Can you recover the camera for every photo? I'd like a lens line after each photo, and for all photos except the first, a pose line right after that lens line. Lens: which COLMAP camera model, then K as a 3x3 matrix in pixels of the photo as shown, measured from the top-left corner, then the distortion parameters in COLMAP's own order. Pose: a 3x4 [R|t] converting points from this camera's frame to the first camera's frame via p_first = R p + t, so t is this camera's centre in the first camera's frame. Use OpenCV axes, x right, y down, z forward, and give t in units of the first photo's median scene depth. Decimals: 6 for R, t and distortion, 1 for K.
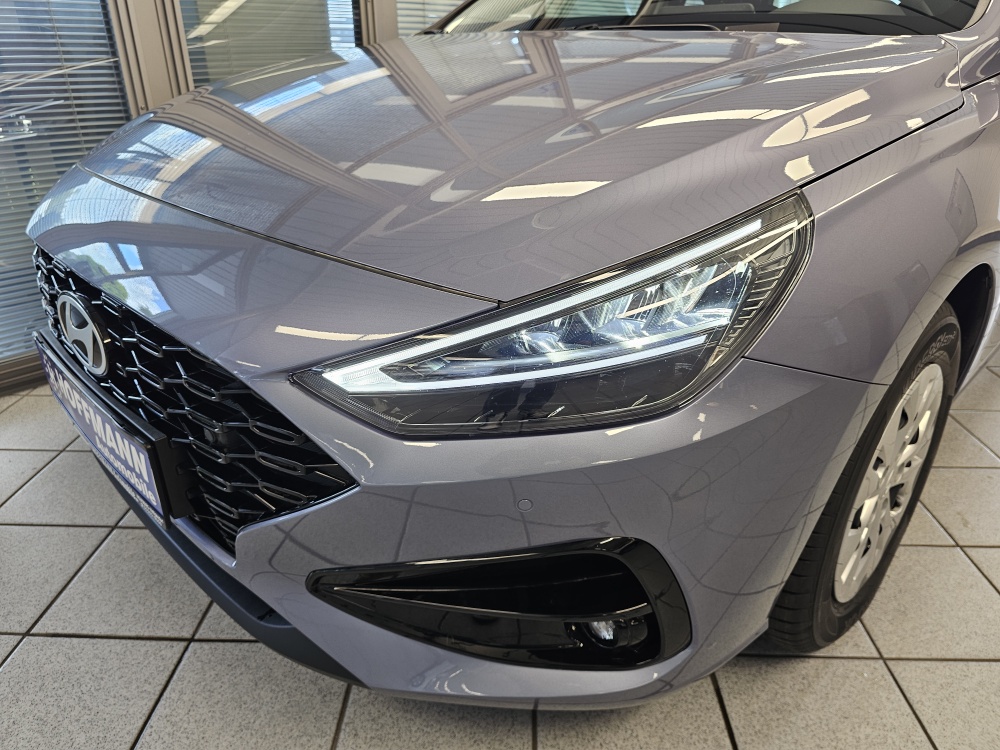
lens RADIAL K [[668.9, 0, 500.0], [0, 668.9, 375.0], [0, 0, 1]] dist [0.071077, -0.153916]
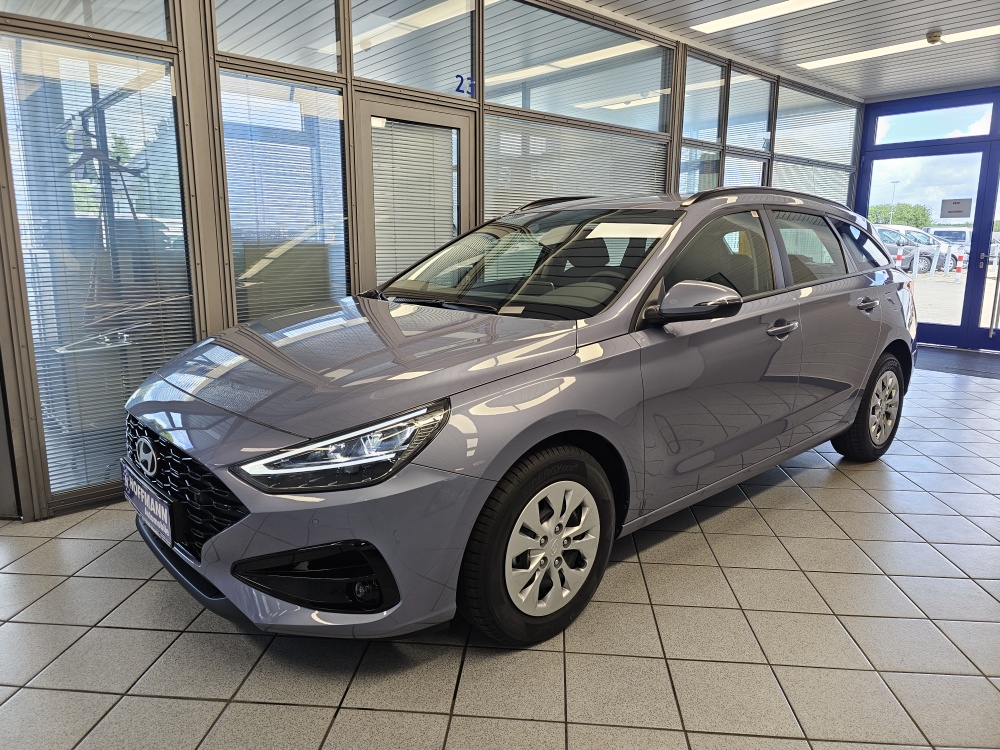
lens RADIAL K [[663.7, 0, 497.3], [0, 663.7, 368.6], [0, 0, 1]] dist [0.071002, -0.068922]
pose [[0.997002, 0.004922, -0.077218, 0.621674], [-0.025178, 0.964299, -0.263617, 0.200574], [0.073163, 0.264770, 0.961532, -1.002421]]
